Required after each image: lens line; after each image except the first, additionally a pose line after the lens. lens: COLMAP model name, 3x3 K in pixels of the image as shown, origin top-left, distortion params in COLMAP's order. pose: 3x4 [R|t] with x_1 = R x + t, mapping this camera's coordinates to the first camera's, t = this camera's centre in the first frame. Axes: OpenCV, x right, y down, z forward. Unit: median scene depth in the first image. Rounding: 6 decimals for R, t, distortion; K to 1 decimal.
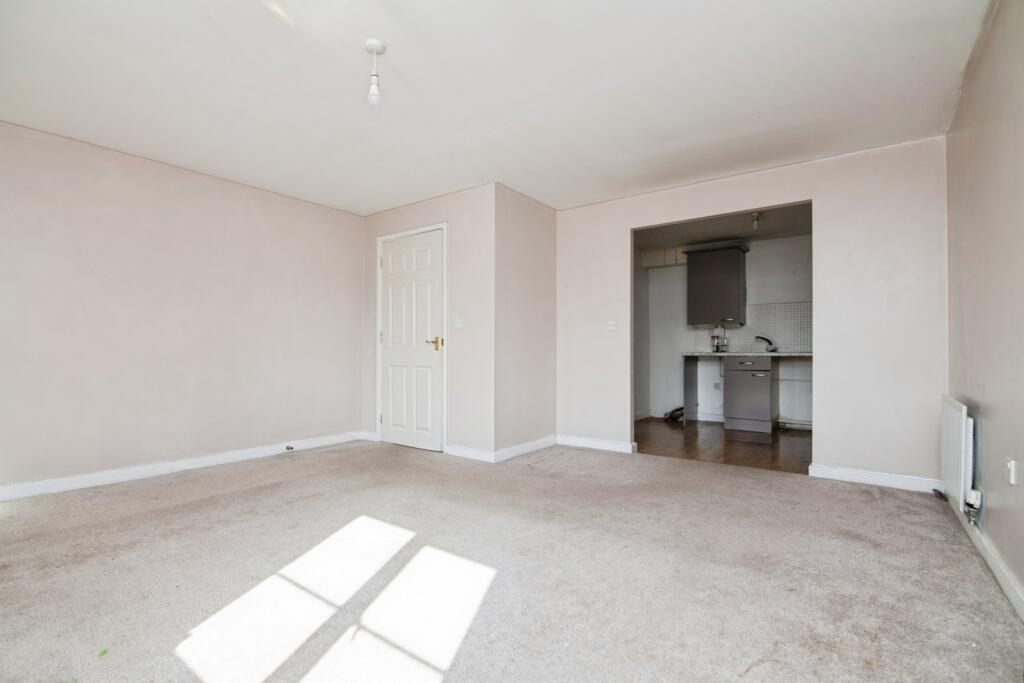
lens RADIAL K [[454.9, 0, 508.3], [0, 454.9, 351.8], [0, 0, 1]] dist [-0.002906, -0.000303]
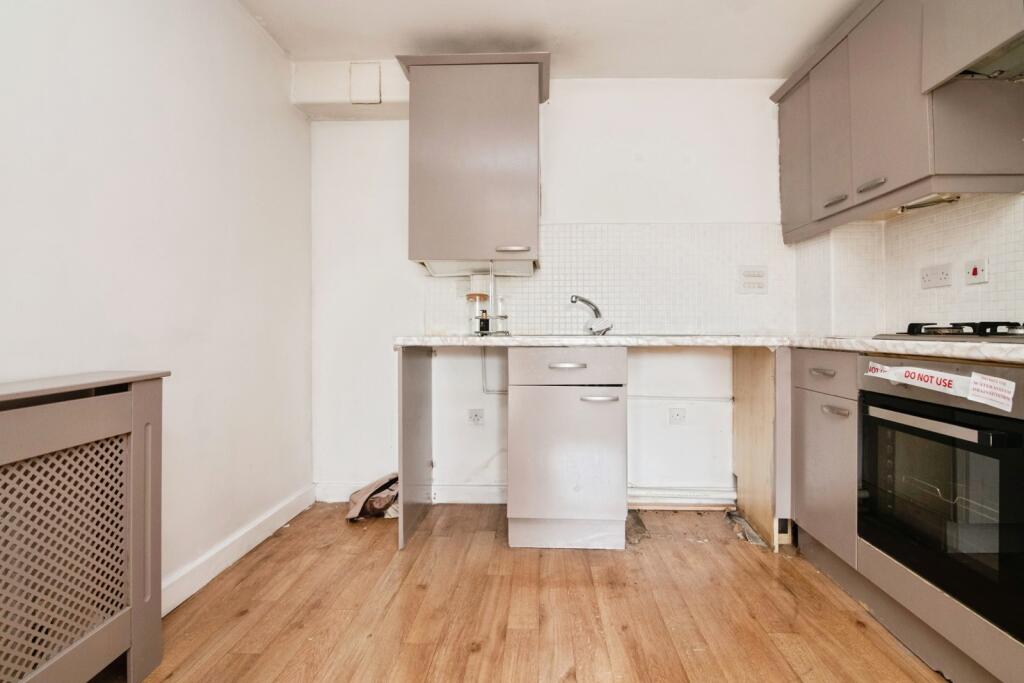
lens RADIAL K [[500.8, 0, 511.0], [0, 500.8, 324.4], [0, 0, 1]] dist [-0.016716, -0.000269]
pose [[0.829126, 0.007204, 0.559016, 0.340321], [-0.001197, 0.999938, -0.011111, -0.005127], [-0.559061, 0.008544, 0.829083, 0.891416]]
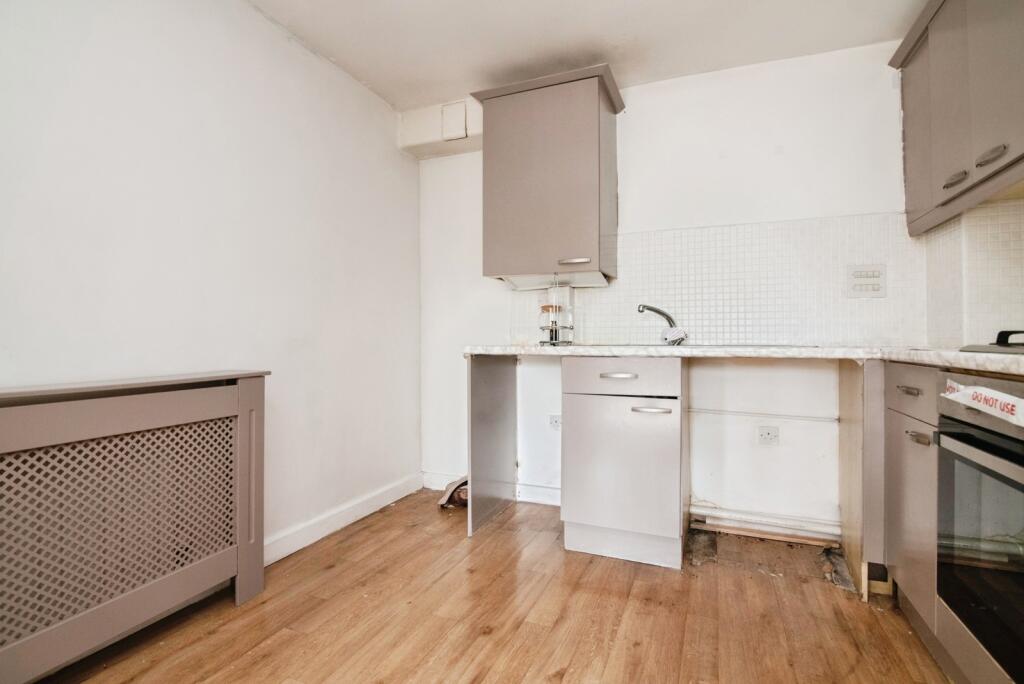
lens RADIAL K [[479.1, 0, 488.9], [0, 479.1, 336.0], [0, 0, 1]] dist [-0.015072, -0.000592]
pose [[0.973119, 0.003818, 0.230272, 0.429805], [-0.001937, 0.999963, -0.008396, -0.004798], [-0.230296, 0.007724, 0.973090, 0.841486]]
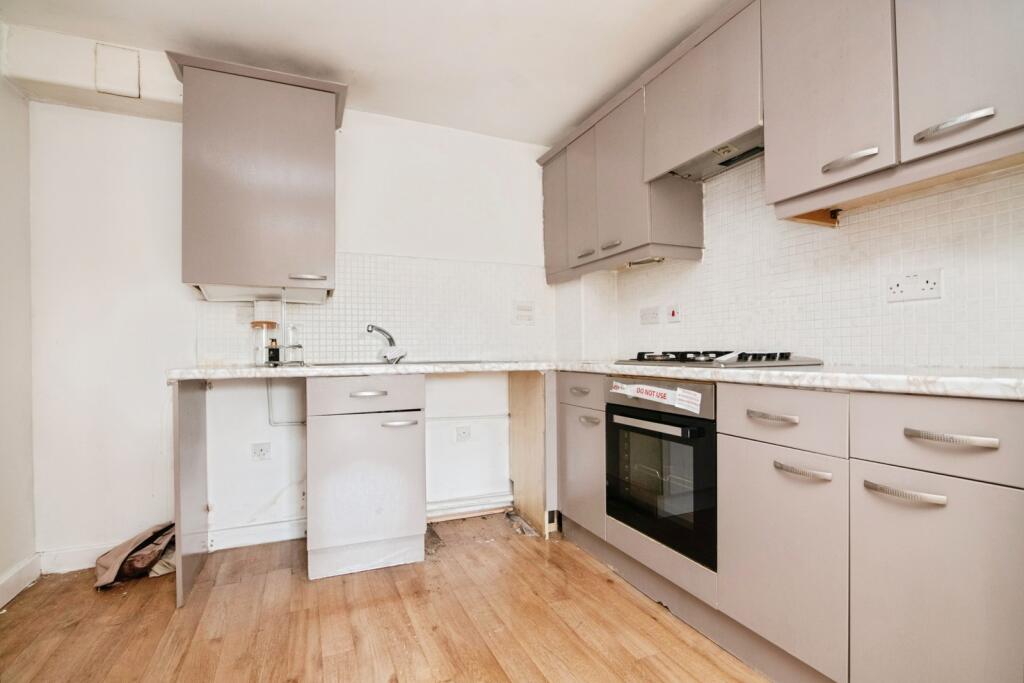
lens RADIAL K [[492.6, 0, 505.3], [0, 492.6, 348.7], [0, 0, 1]] dist [-0.016512, 0.000502]
pose [[0.508199, 0.000477, 0.861239, 0.301179], [0.009772, 0.999932, -0.006320, -0.011391], [-0.861184, 0.011627, 0.508160, 0.893780]]
